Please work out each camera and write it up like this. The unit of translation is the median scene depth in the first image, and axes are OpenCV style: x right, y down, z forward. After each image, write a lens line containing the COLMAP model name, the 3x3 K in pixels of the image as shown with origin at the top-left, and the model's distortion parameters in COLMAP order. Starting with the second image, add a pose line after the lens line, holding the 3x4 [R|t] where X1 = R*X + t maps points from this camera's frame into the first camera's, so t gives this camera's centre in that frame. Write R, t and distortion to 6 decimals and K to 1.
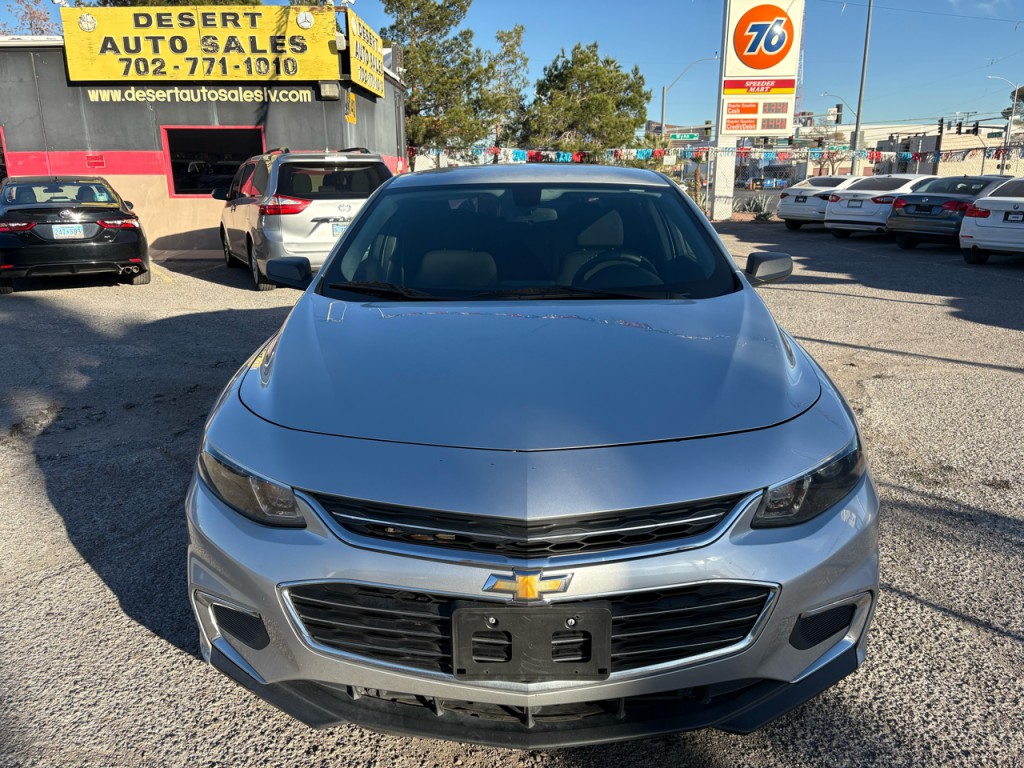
lens RADIAL K [[770.4, 0, 533.0], [0, 770.4, 384.4], [0, 0, 1]] dist [0.051538, -0.059944]
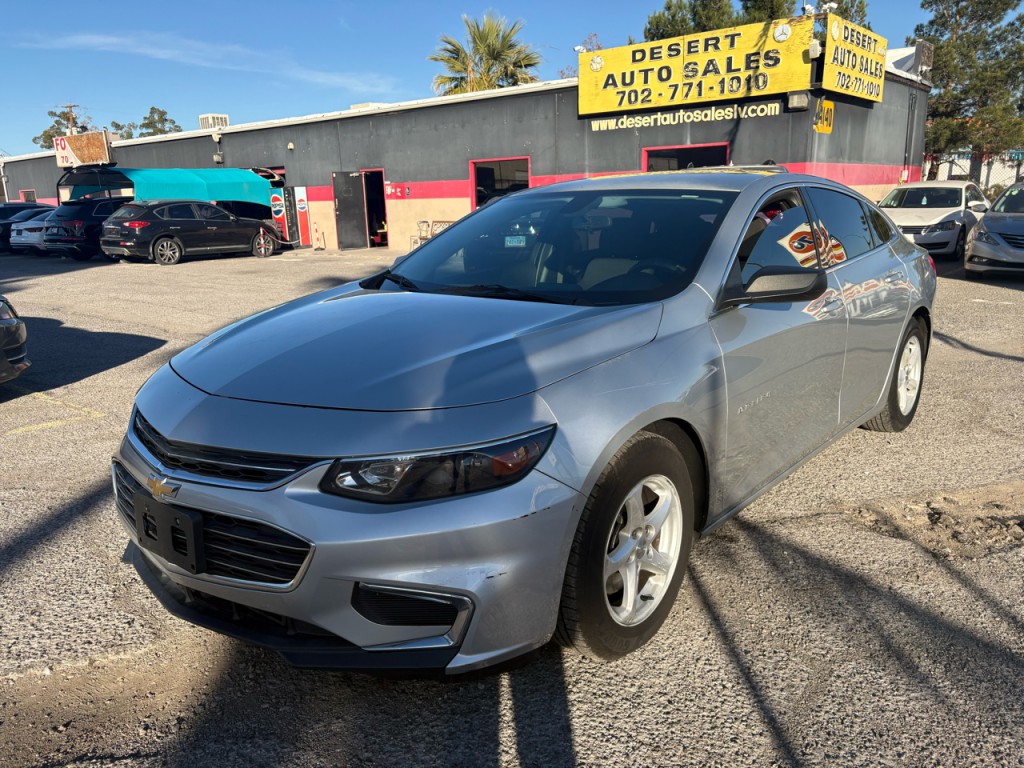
lens RADIAL K [[770.4, 0, 507.1], [0, 770.4, 391.6], [0, 0, 1]] dist [0.051538, -0.059944]
pose [[0.756226, 0.145958, -0.637824, 0.143336], [-0.152205, 0.987302, 0.045472, -0.006010], [0.636362, 0.062693, 0.768839, 0.036291]]
